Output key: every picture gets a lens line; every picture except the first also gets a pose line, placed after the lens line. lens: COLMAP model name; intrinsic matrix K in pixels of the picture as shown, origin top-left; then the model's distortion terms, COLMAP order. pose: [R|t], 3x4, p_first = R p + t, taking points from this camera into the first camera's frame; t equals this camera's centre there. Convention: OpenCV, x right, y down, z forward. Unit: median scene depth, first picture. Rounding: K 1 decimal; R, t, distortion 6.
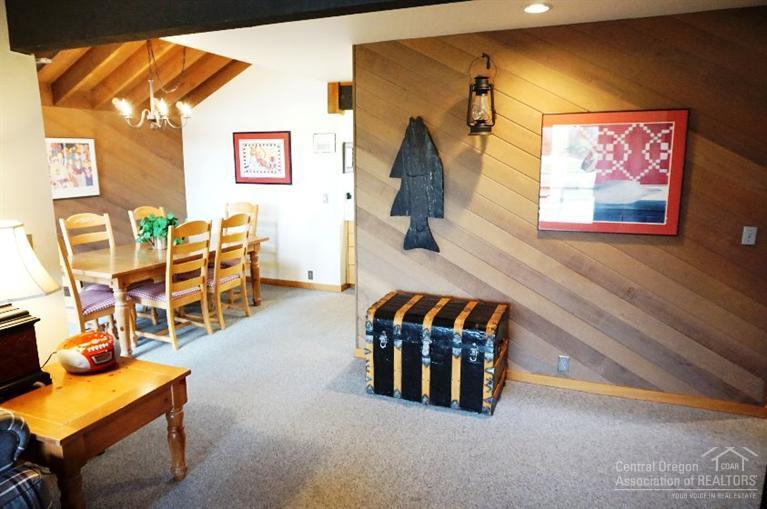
lens RADIAL K [[513.8, 0, 380.5], [0, 513.8, 253.8], [0, 0, 1]] dist [-0.009927, -0.000385]
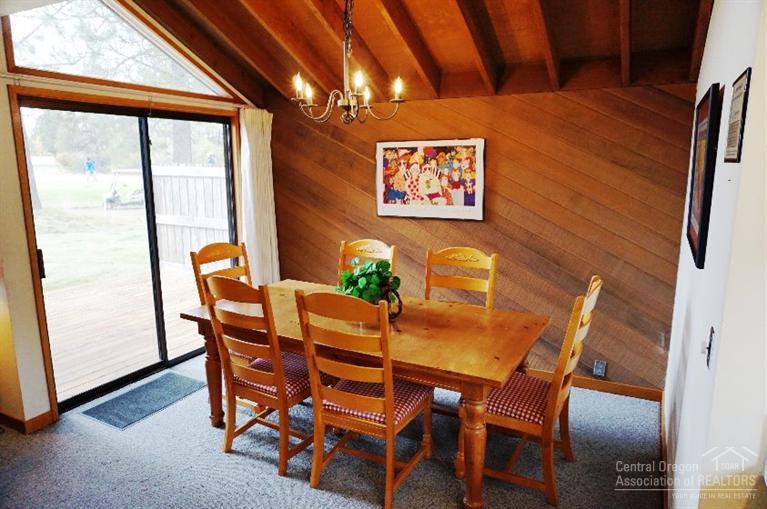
lens RADIAL K [[513.8, 0, 384.6], [0, 513.8, 253.6], [0, 0, 1]] dist [-0.009927, -0.000385]
pose [[-0.083155, 0.183905, -0.979420, 0.200768], [-0.183568, 0.963179, 0.196441, -0.256147], [0.979484, 0.196125, -0.046334, 1.276093]]
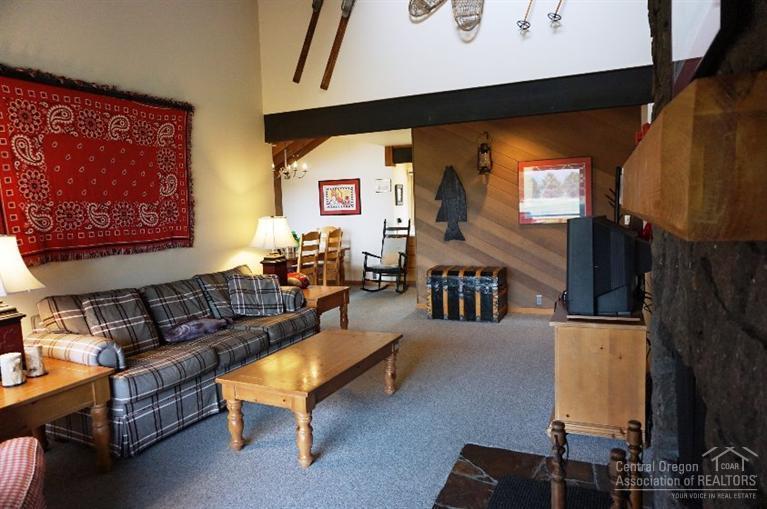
lens RADIAL K [[513.8, 0, 385.9], [0, 513.8, 250.1], [0, 0, 1]] dist [-0.009927, -0.000385]
pose [[0.999260, -0.031488, -0.022110, -0.118116], [0.029030, 0.994170, -0.103846, 0.201928], [0.025251, 0.103127, 0.994348, -0.745492]]
